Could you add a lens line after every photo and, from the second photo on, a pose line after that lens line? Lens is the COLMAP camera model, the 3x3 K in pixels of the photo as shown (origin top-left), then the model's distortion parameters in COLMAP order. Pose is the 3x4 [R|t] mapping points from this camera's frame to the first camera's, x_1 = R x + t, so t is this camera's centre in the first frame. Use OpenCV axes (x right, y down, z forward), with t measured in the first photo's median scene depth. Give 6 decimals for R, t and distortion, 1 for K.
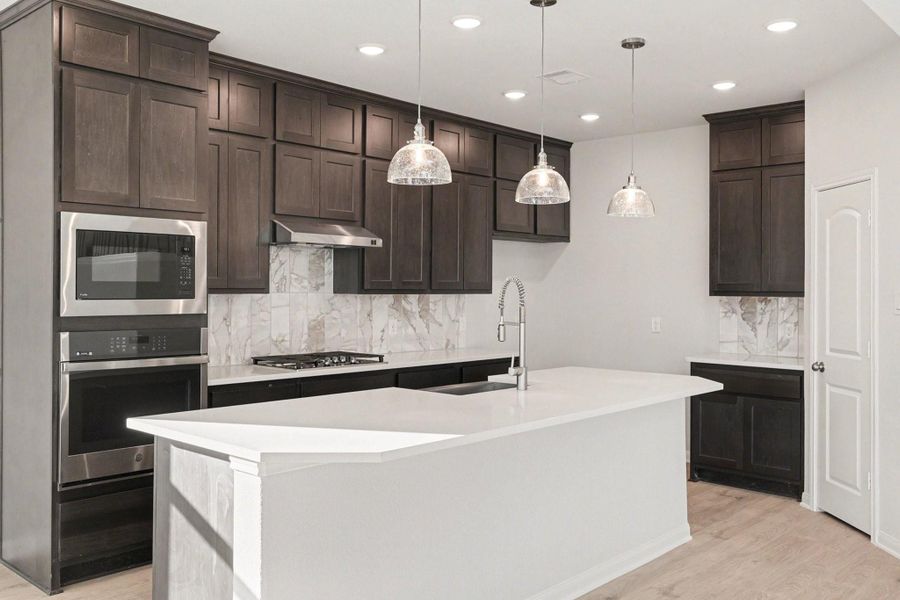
lens RADIAL K [[790.1, 0, 450.0], [0, 790.1, 280.9], [0, 0, 1]] dist [0.006180, 0.003072]
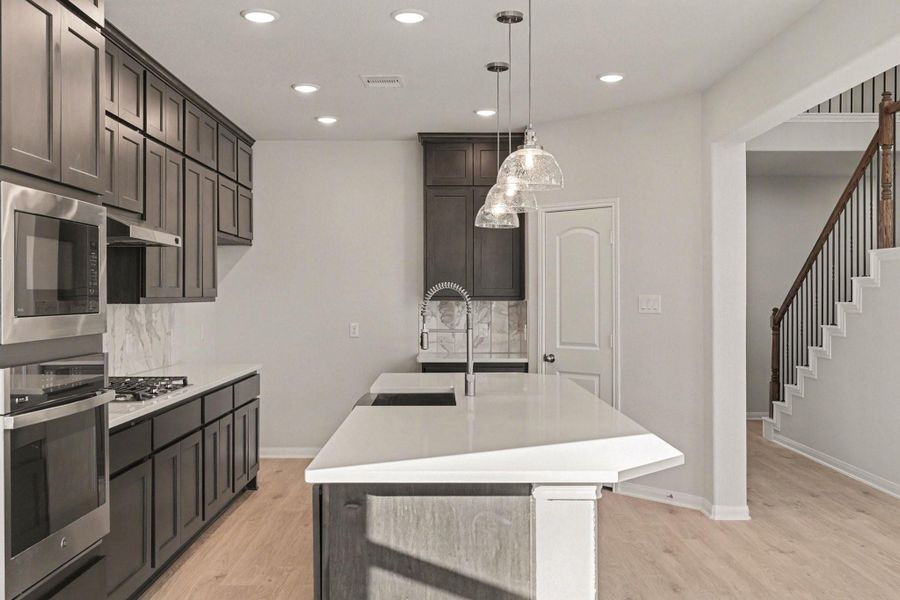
lens RADIAL K [[809.0, 0, 450.0], [0, 809.0, 300.0], [0, 0, 1]] dist [0.002474, -0.000096]
pose [[0.735895, -0.011767, 0.676993, -0.437333], [-0.000579, 0.999838, 0.018007, -0.002213], [-0.677095, -0.013644, 0.735769, 0.177332]]
